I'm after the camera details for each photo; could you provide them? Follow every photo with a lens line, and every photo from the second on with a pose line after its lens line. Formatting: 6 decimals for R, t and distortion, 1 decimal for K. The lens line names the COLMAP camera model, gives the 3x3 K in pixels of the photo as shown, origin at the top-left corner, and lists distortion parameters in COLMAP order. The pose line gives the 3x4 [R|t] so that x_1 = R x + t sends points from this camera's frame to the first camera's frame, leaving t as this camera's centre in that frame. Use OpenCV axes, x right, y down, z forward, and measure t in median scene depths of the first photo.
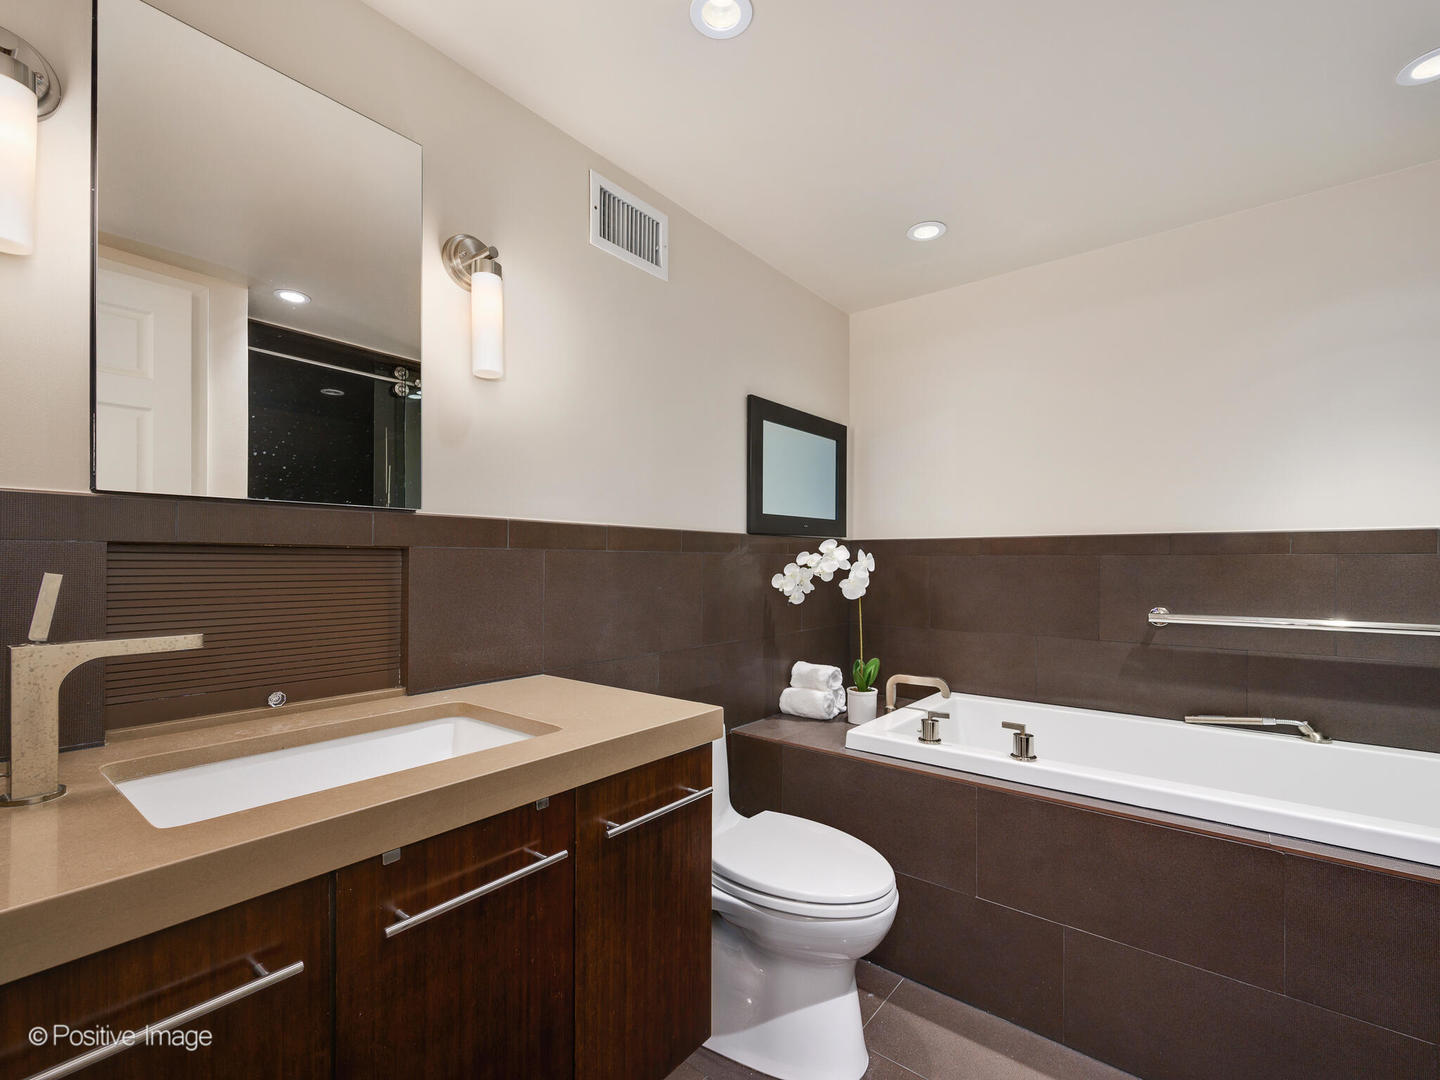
lens RADIAL K [[649.9, 0, 723.2], [0, 649.9, 546.9], [0, 0, 1]] dist [-0.002081, -0.000445]
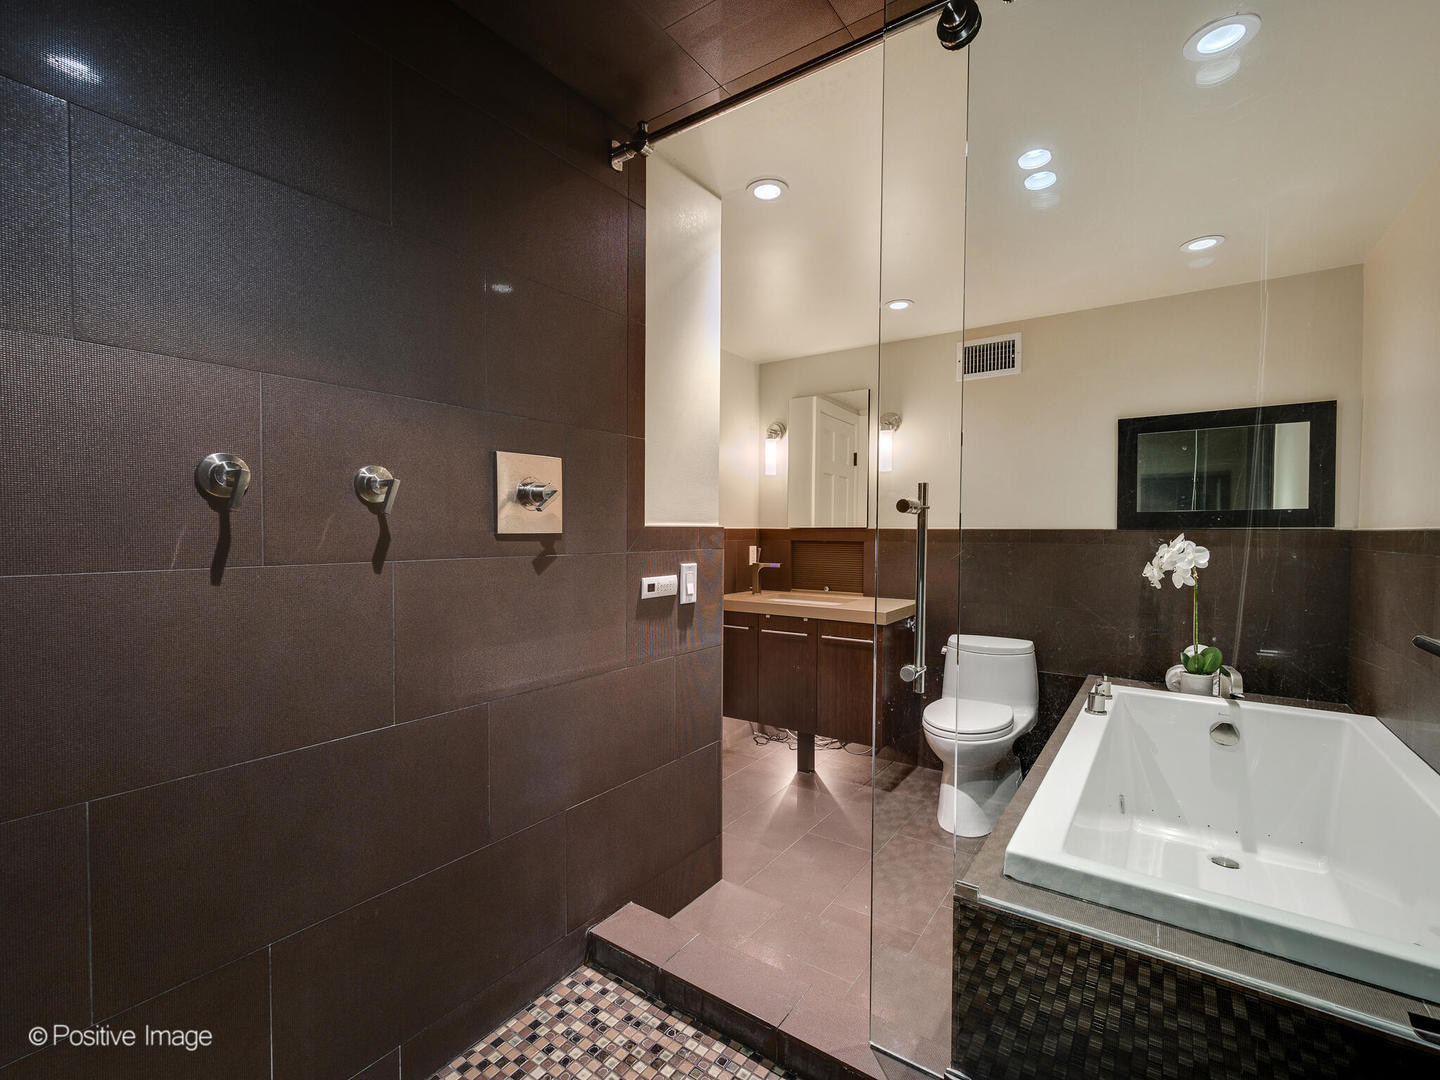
lens RADIAL K [[649.9, 0, 723.2], [0, 649.9, 546.9], [0, 0, 1]] dist [-0.002081, -0.000445]
pose [[0.063815, 0.024258, -0.997667, 1.630739], [0.019785, 0.999477, 0.025567, -0.043263], [0.997766, -0.021370, 0.063302, 0.181237]]
